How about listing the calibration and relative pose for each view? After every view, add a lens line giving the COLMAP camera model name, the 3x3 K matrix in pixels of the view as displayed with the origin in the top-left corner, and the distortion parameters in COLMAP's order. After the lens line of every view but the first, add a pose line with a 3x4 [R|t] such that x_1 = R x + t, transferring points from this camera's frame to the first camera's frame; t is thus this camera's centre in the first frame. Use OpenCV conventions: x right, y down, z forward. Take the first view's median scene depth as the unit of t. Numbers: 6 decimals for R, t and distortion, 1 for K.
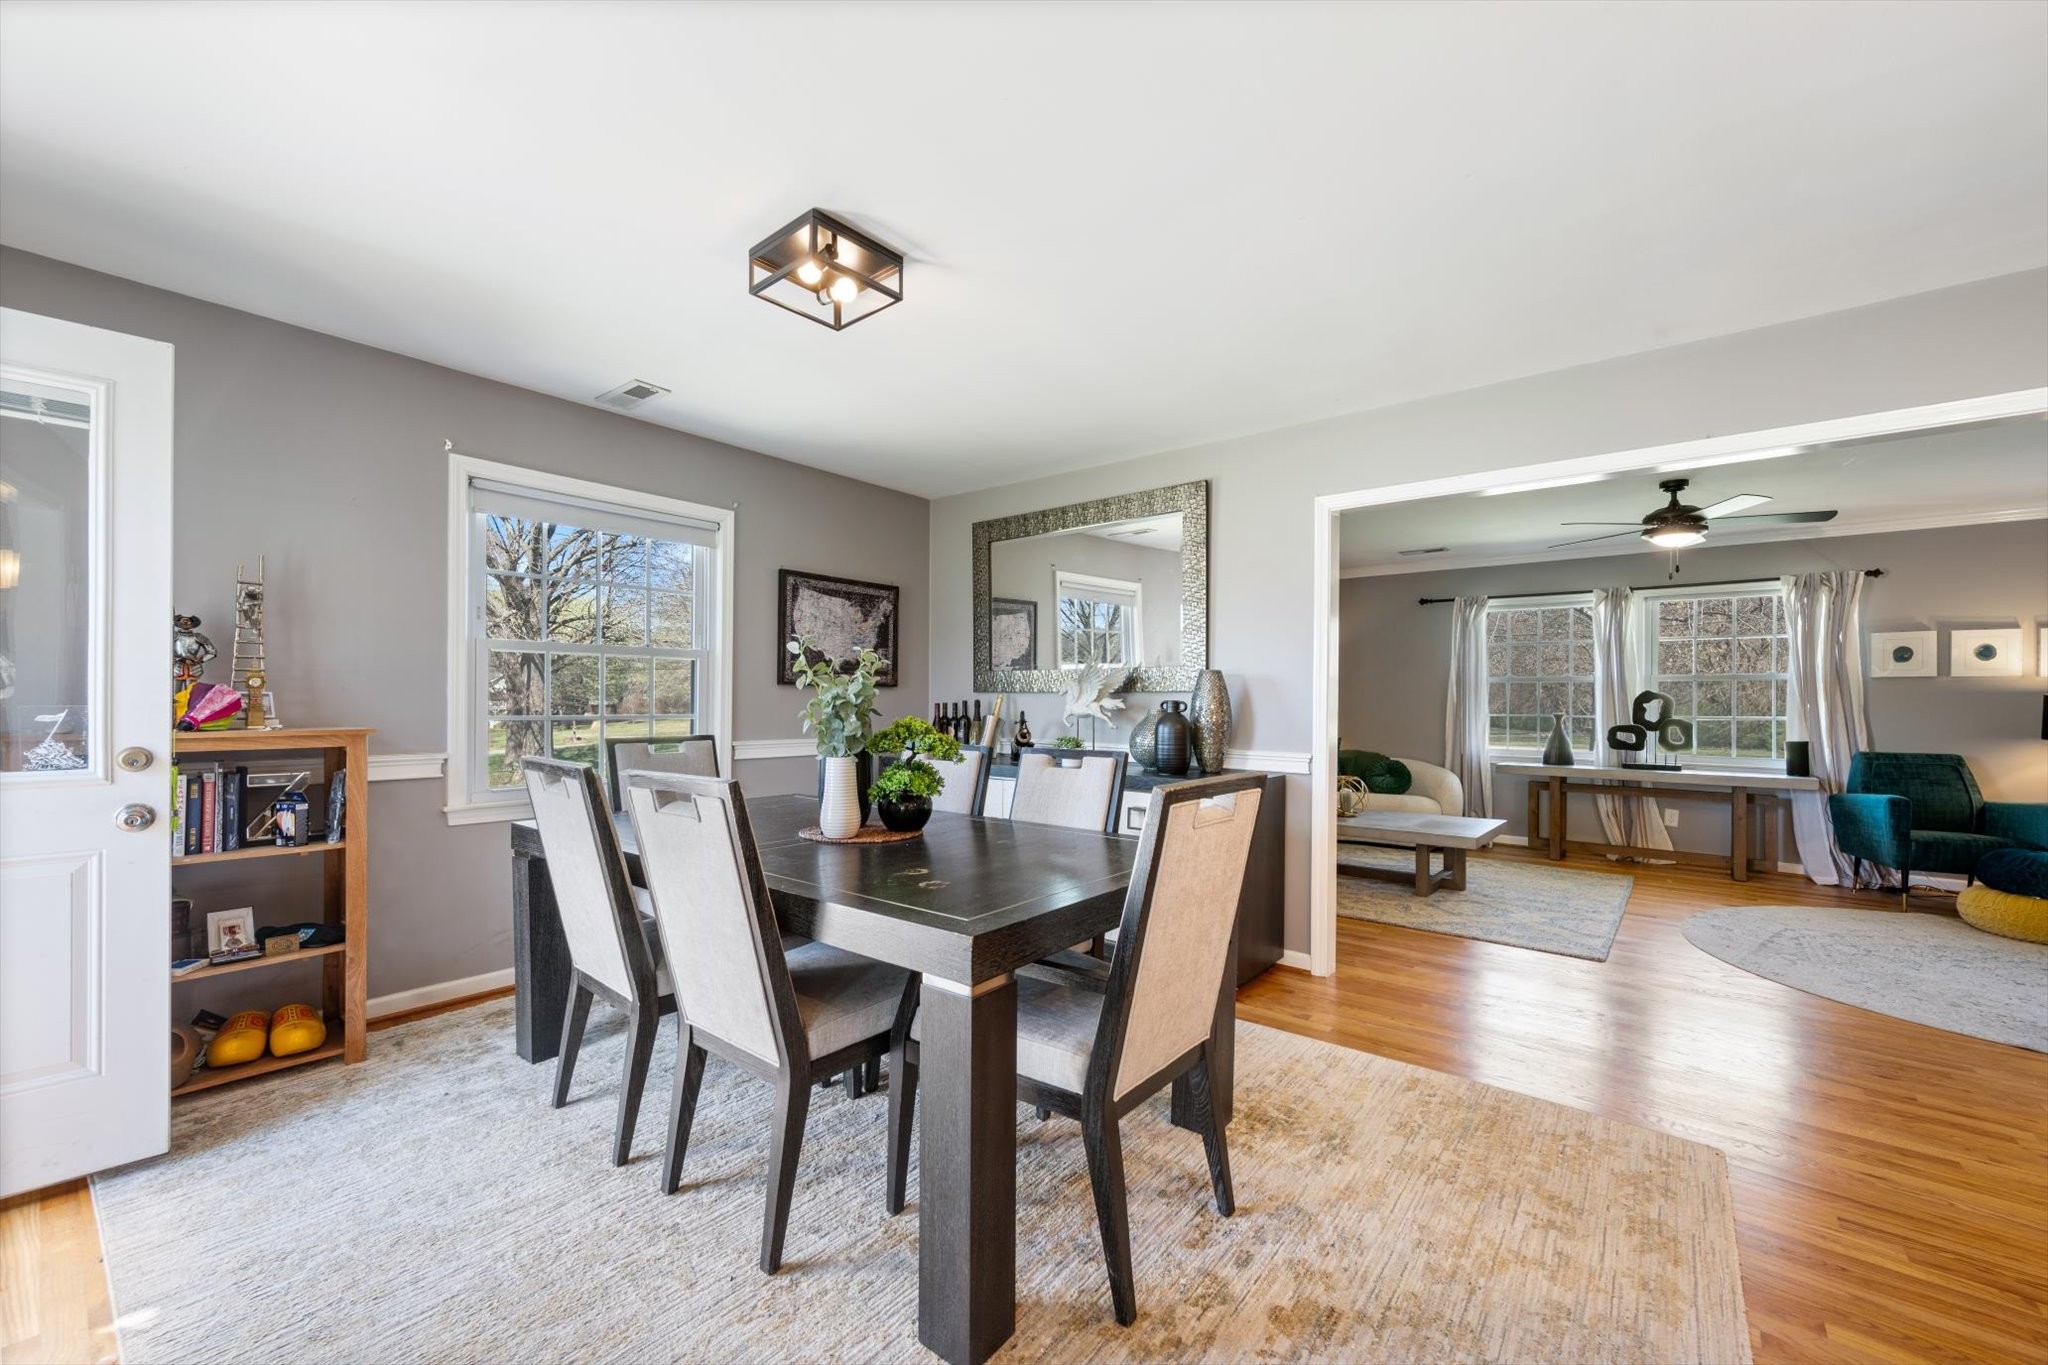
lens RADIAL K [[806.5, 0, 1023.0], [0, 806.5, 700.5], [0, 0, 1]] dist [0.000949, 0.000216]
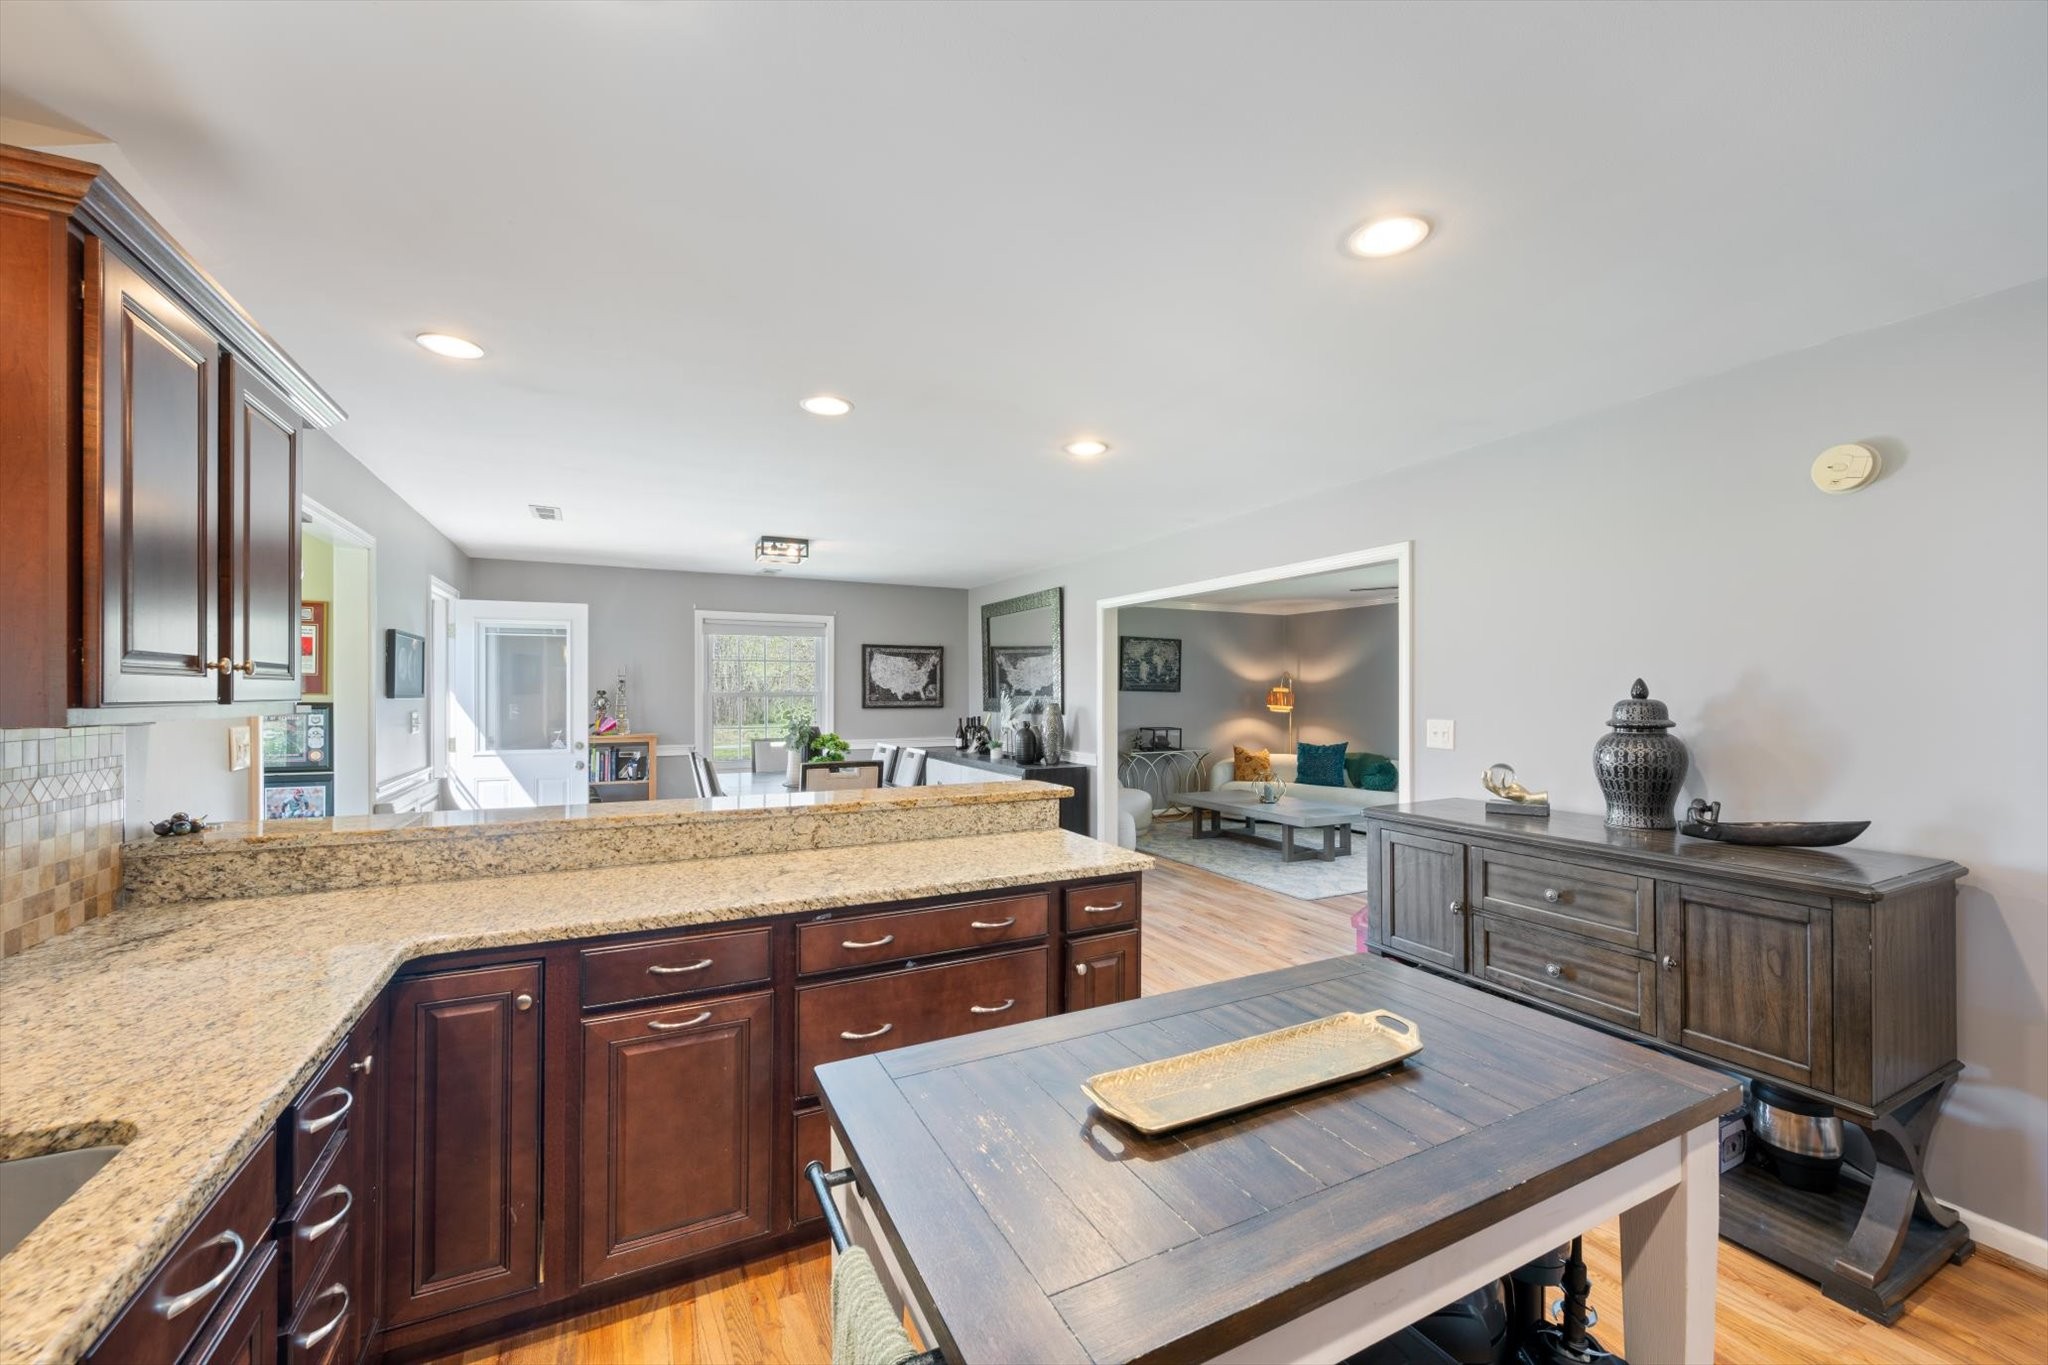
lens RADIAL K [[806.6, 0, 1022.8], [0, 806.6, 688.3], [0, 0, 1]] dist [-0.000551, -0.000103]
pose [[0.912285, -0.007438, -0.409488, 1.154948], [0.006039, 0.999971, -0.004709, -0.082981], [0.409511, 0.001823, 0.912303, -0.744477]]
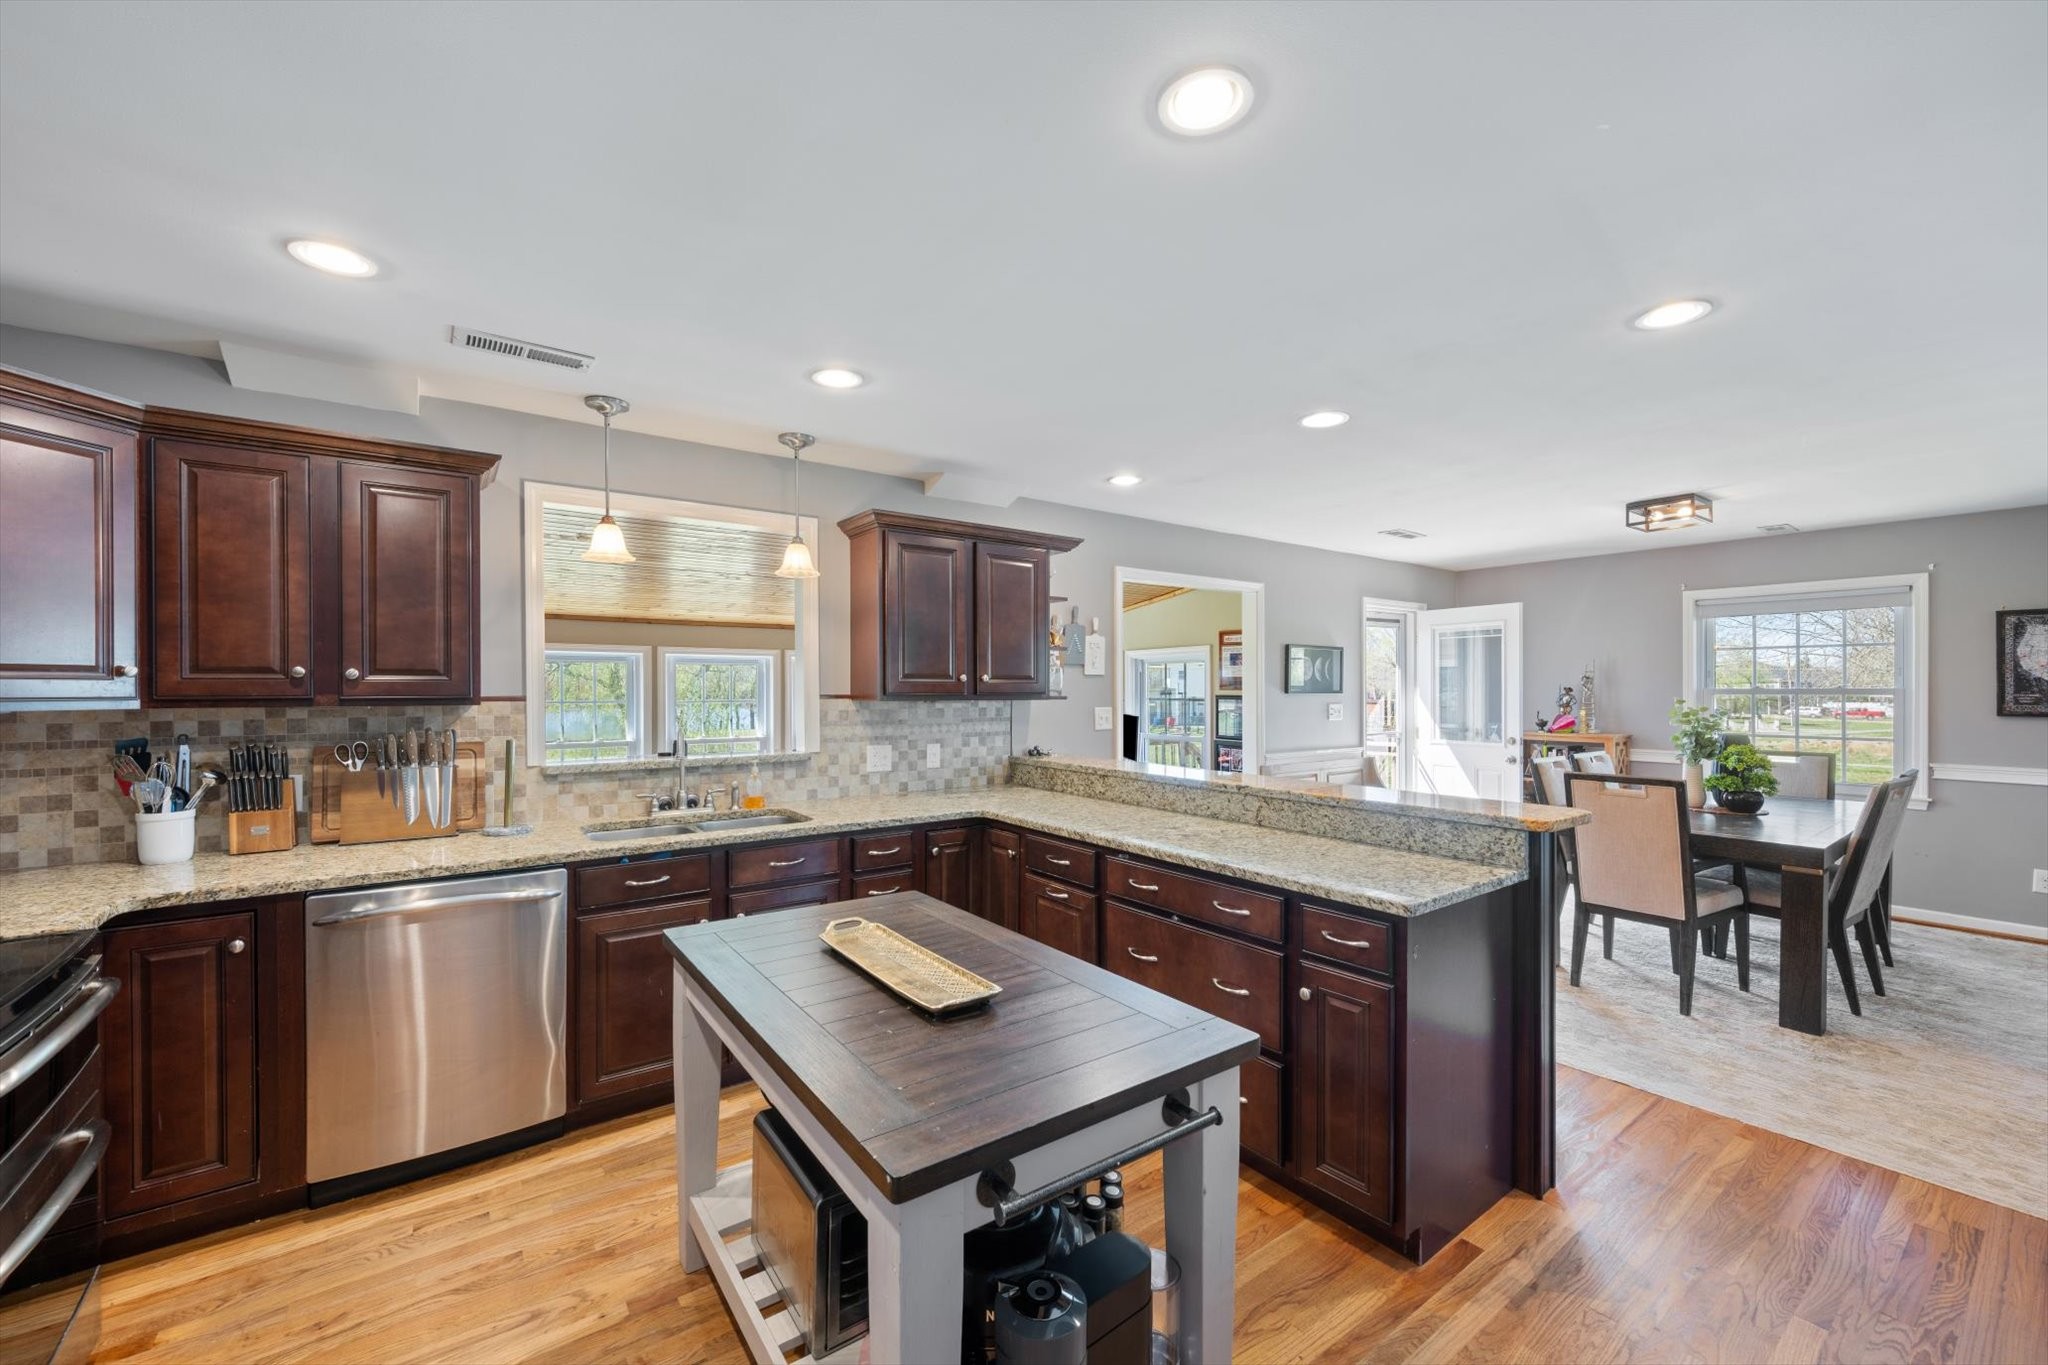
lens RADIAL K [[806.6, 0, 1022.8], [0, 806.6, 688.3], [0, 0, 1]] dist [-0.000551, -0.000103]
pose [[-0.252803, -0.005580, -0.967502, 1.677349], [0.000454, 0.999983, -0.005886, -0.079279], [0.967518, -0.001927, -0.252796, -0.012900]]
